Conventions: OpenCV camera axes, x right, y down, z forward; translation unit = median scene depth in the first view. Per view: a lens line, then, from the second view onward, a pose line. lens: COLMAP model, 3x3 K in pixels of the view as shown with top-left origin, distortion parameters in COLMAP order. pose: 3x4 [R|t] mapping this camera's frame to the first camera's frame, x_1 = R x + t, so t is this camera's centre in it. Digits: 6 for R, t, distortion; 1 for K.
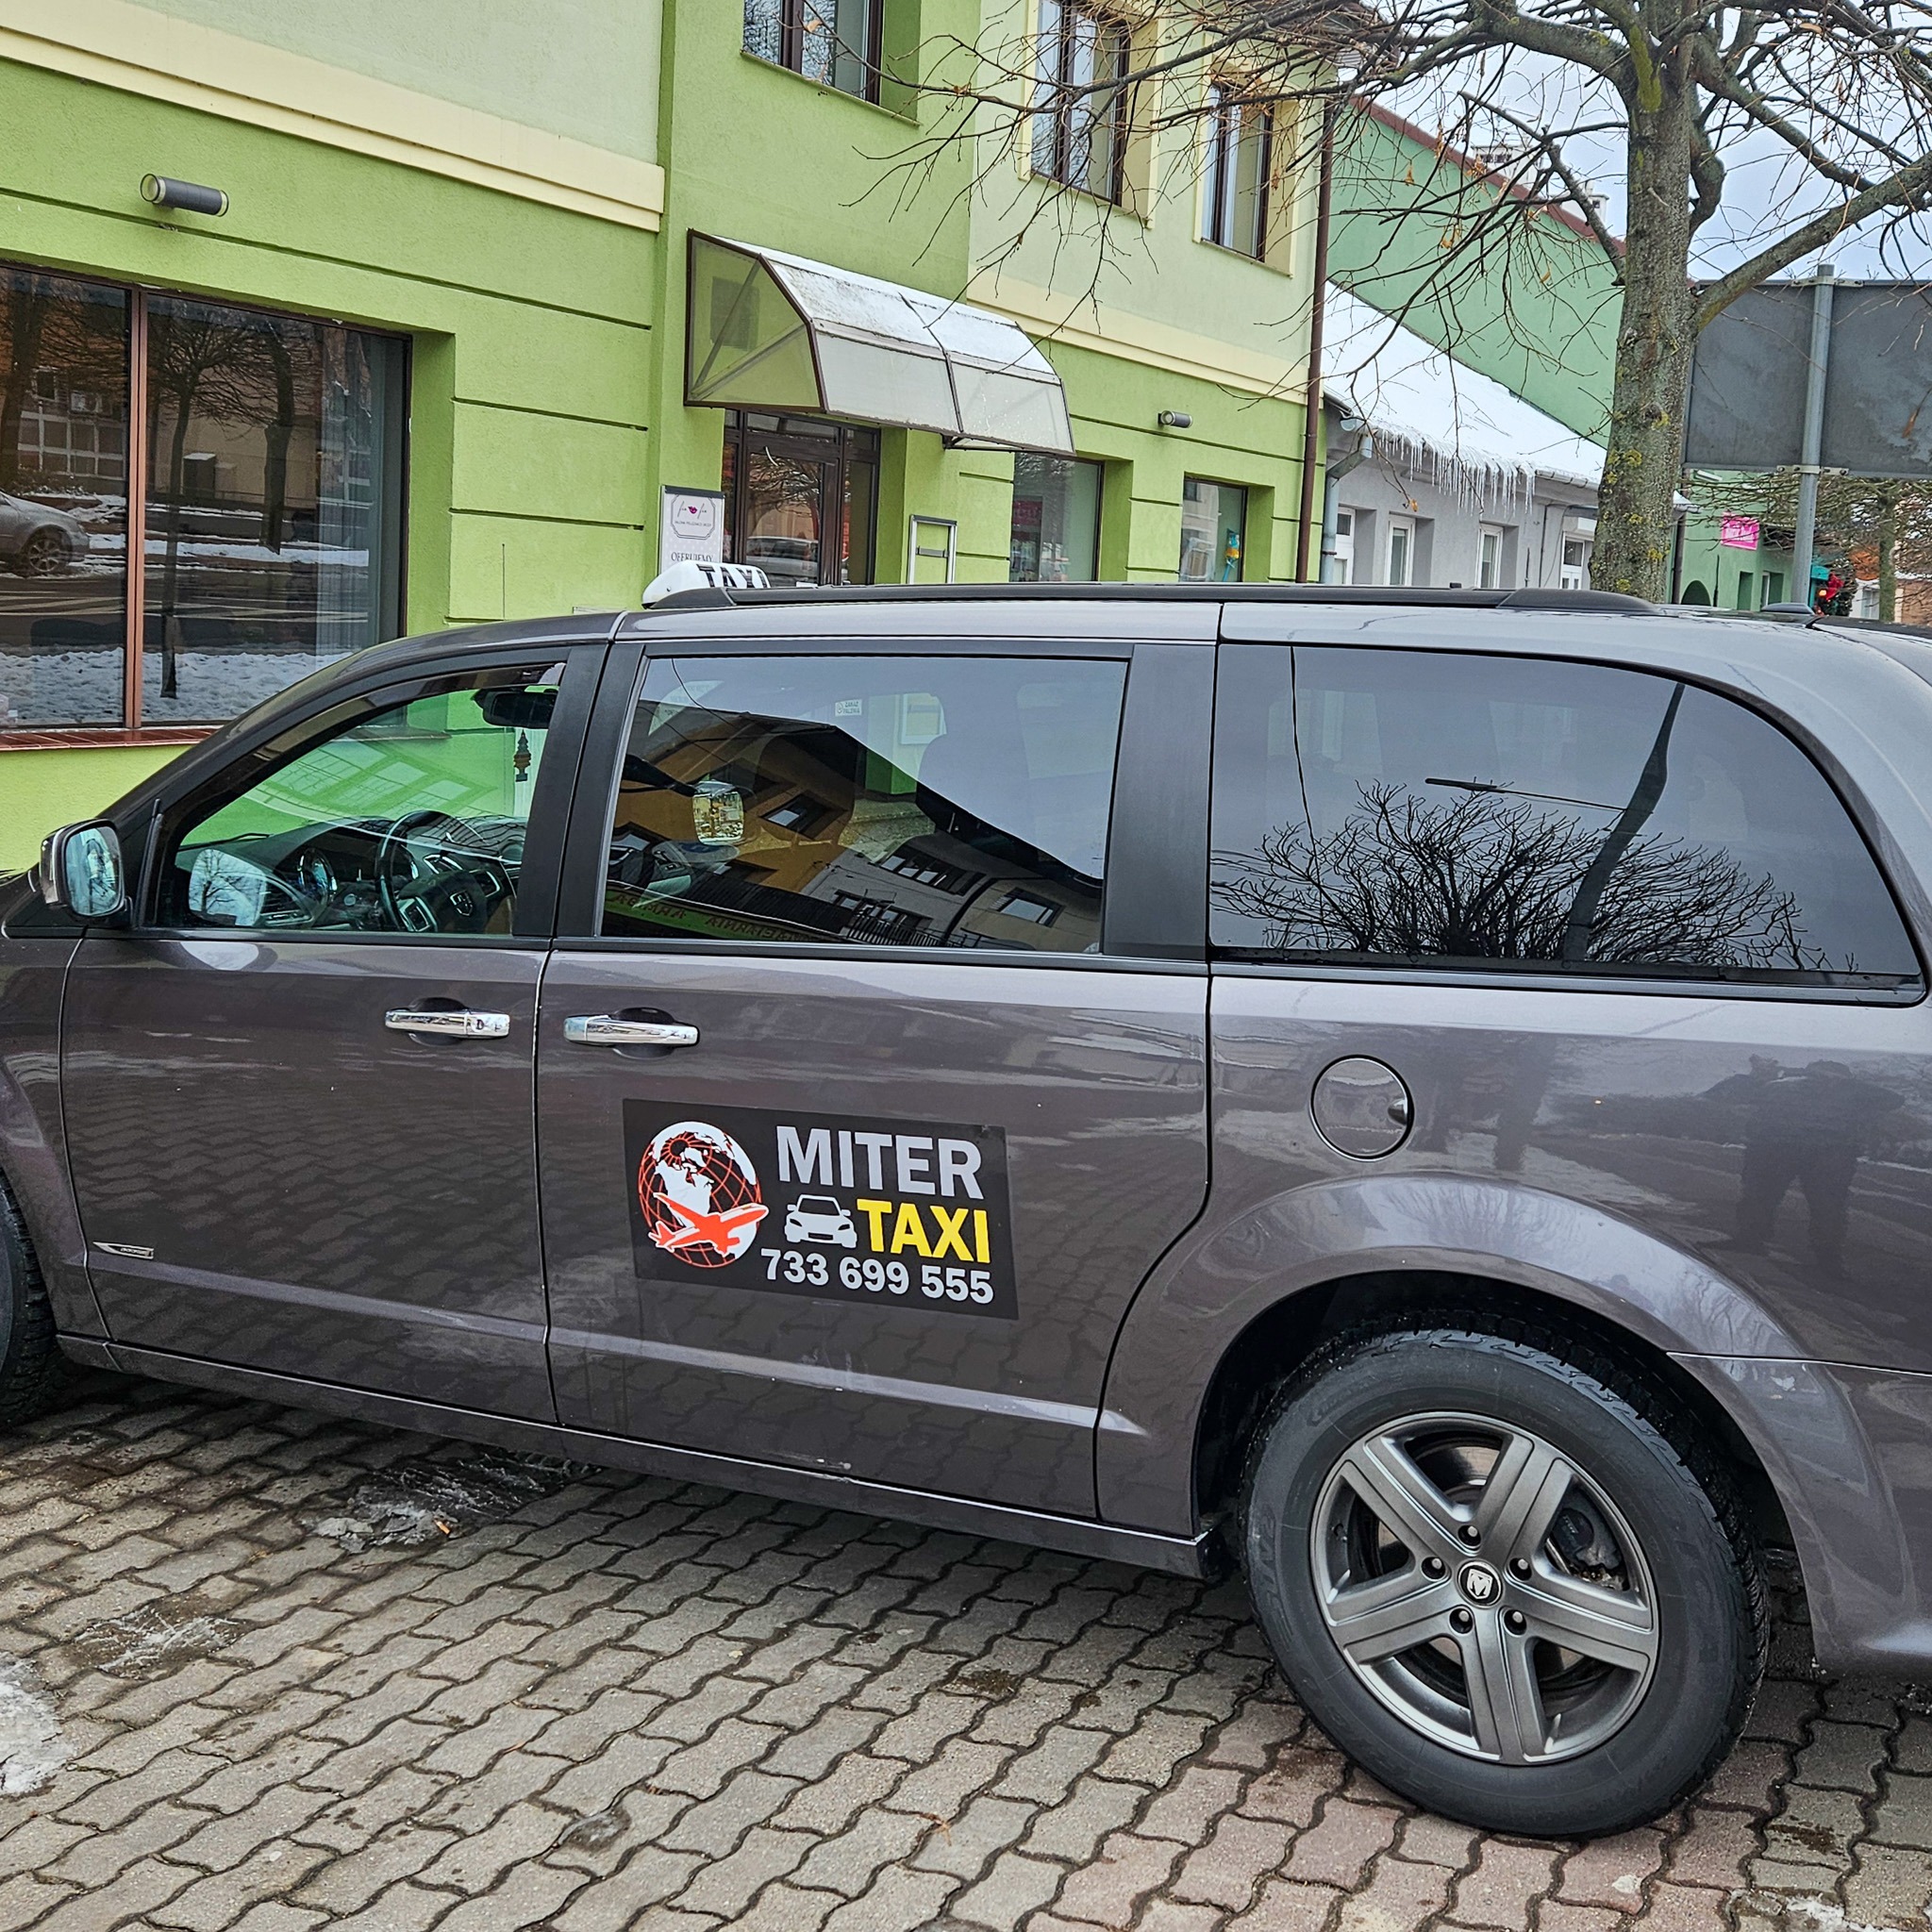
lens RADIAL K [[2614.4, 0, 966.0], [0, 2614.4, 966.0], [0, 0, 1]] dist [0.131214, -0.315643]
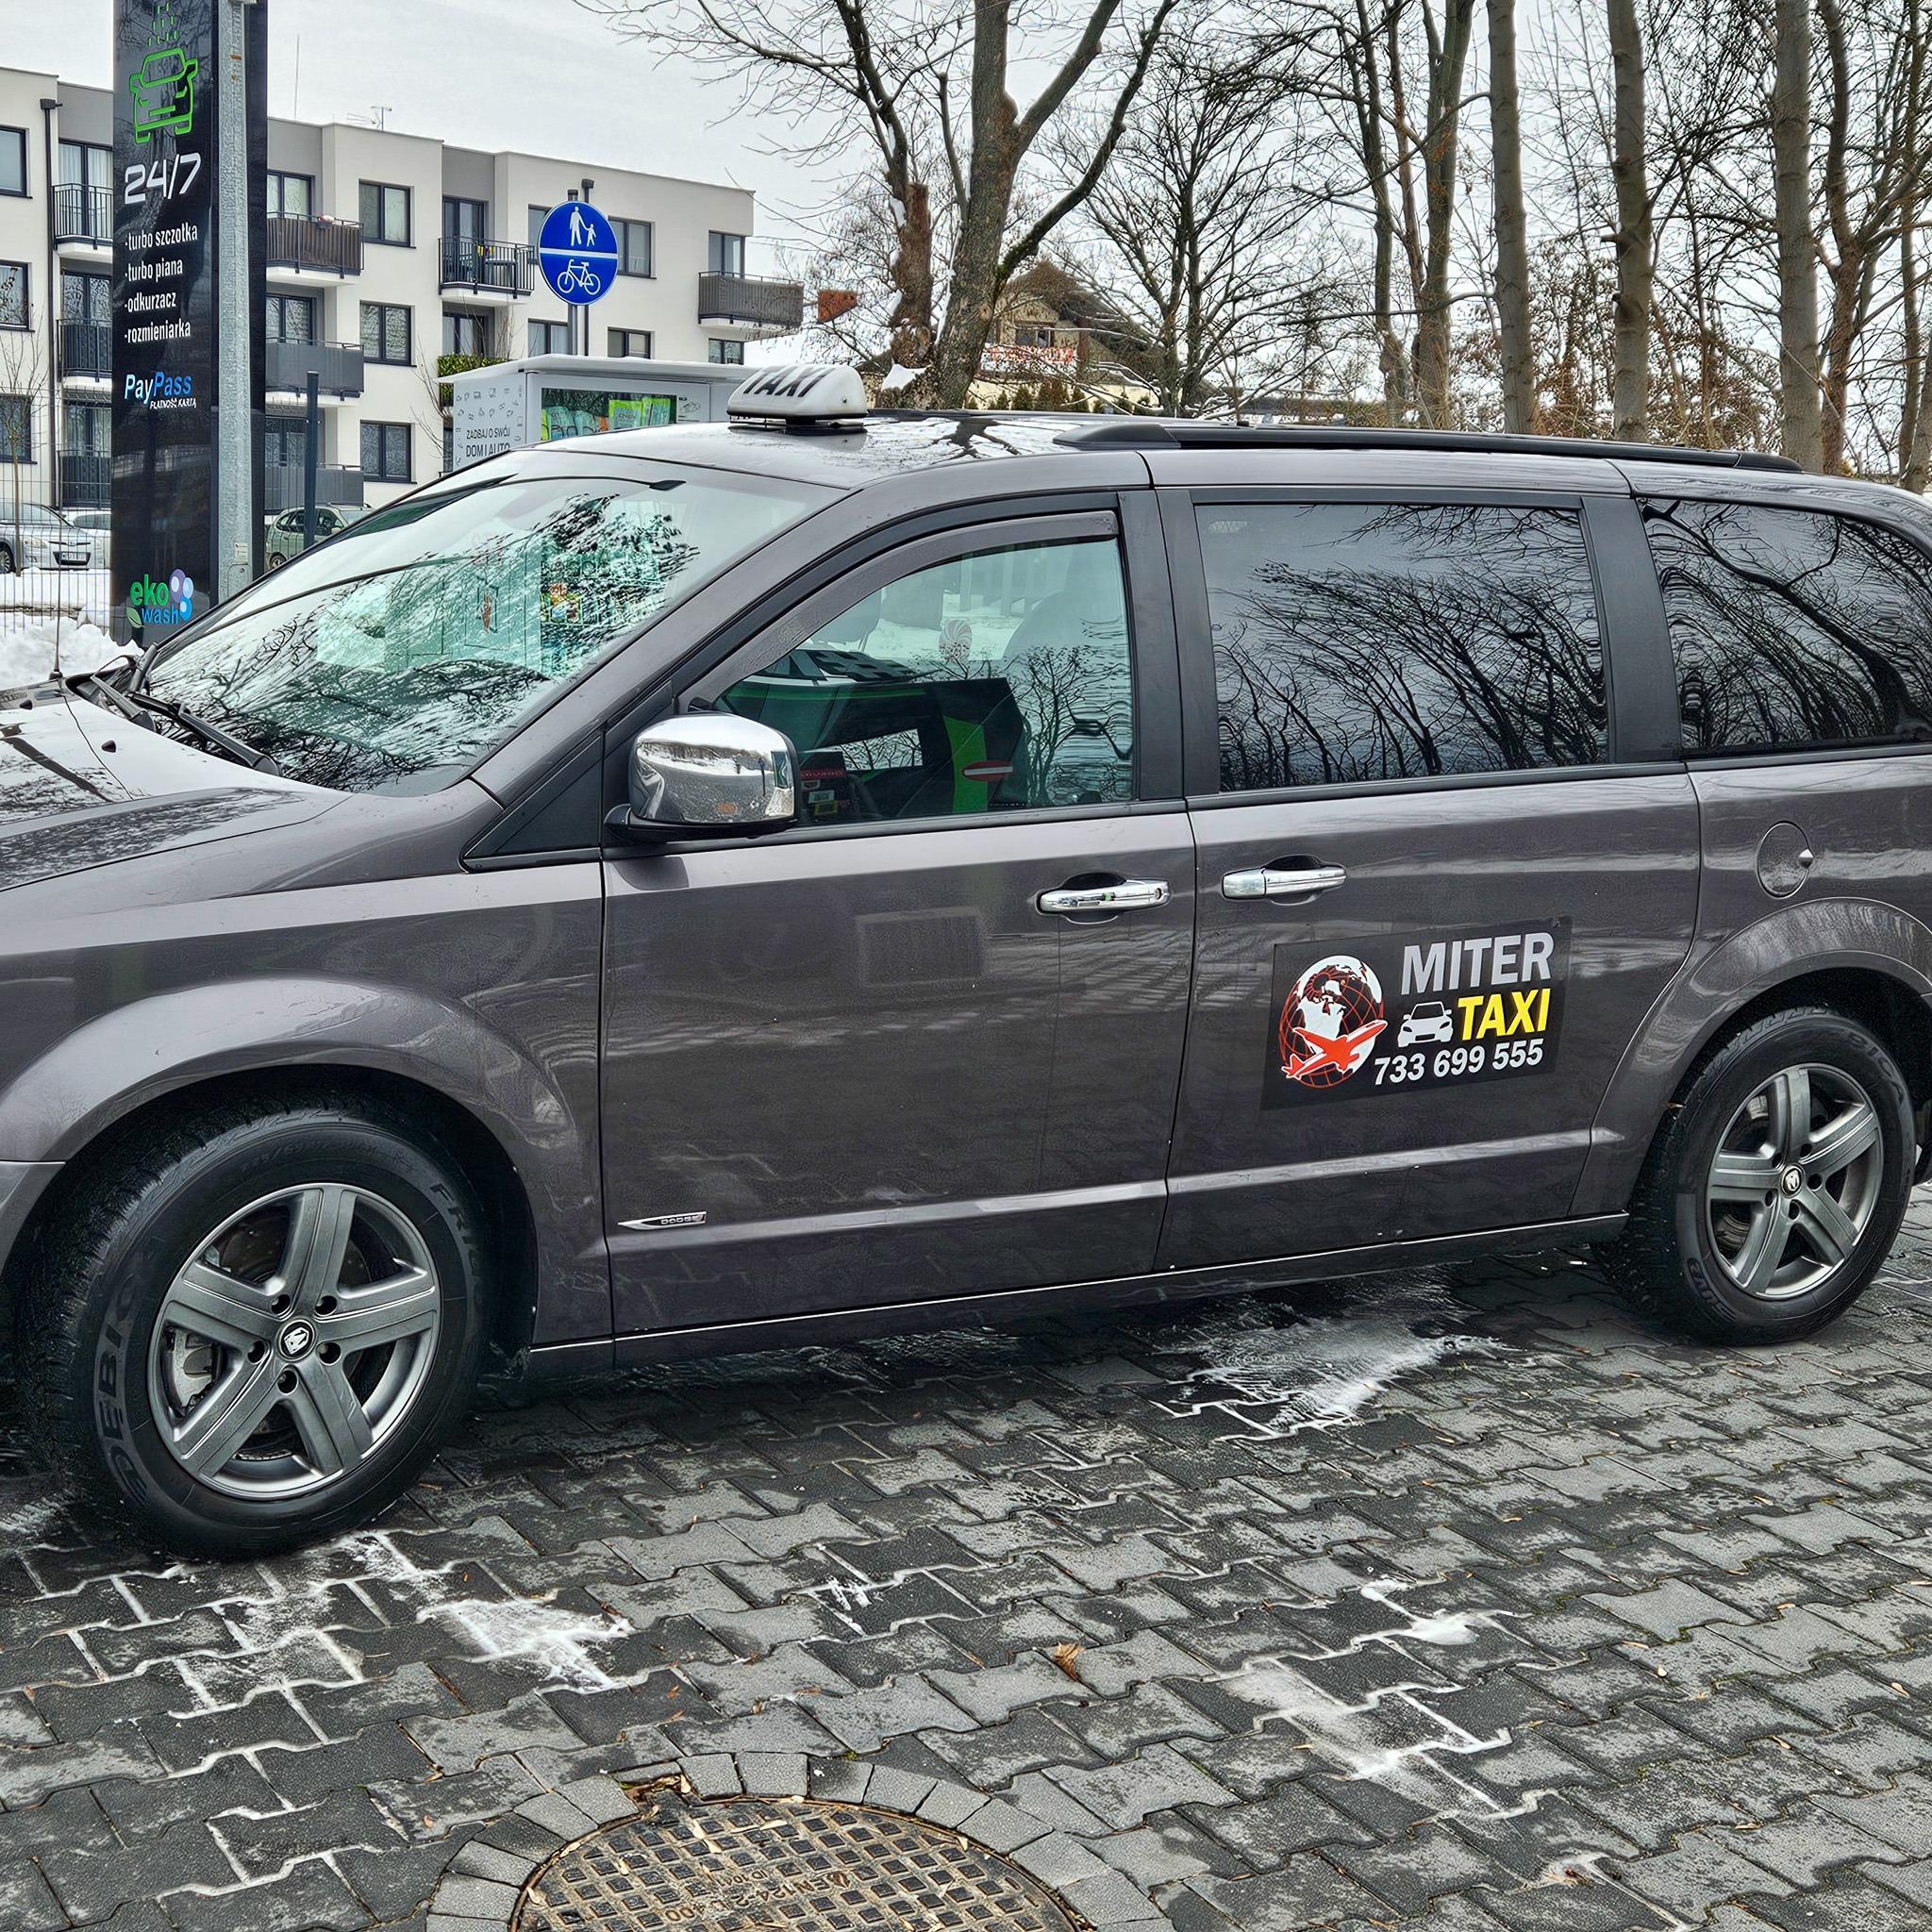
lens RADIAL K [[2614.4, 0, 966.0], [0, 2614.4, 966.0], [0, 0, 1]] dist [0.131214, -0.315643]
pose [[0.566405, -0.152259, 0.809940, -1.091385], [0.062862, 0.987904, 0.141754, -0.101563], [-0.821726, -0.029375, 0.569125, 0.520965]]
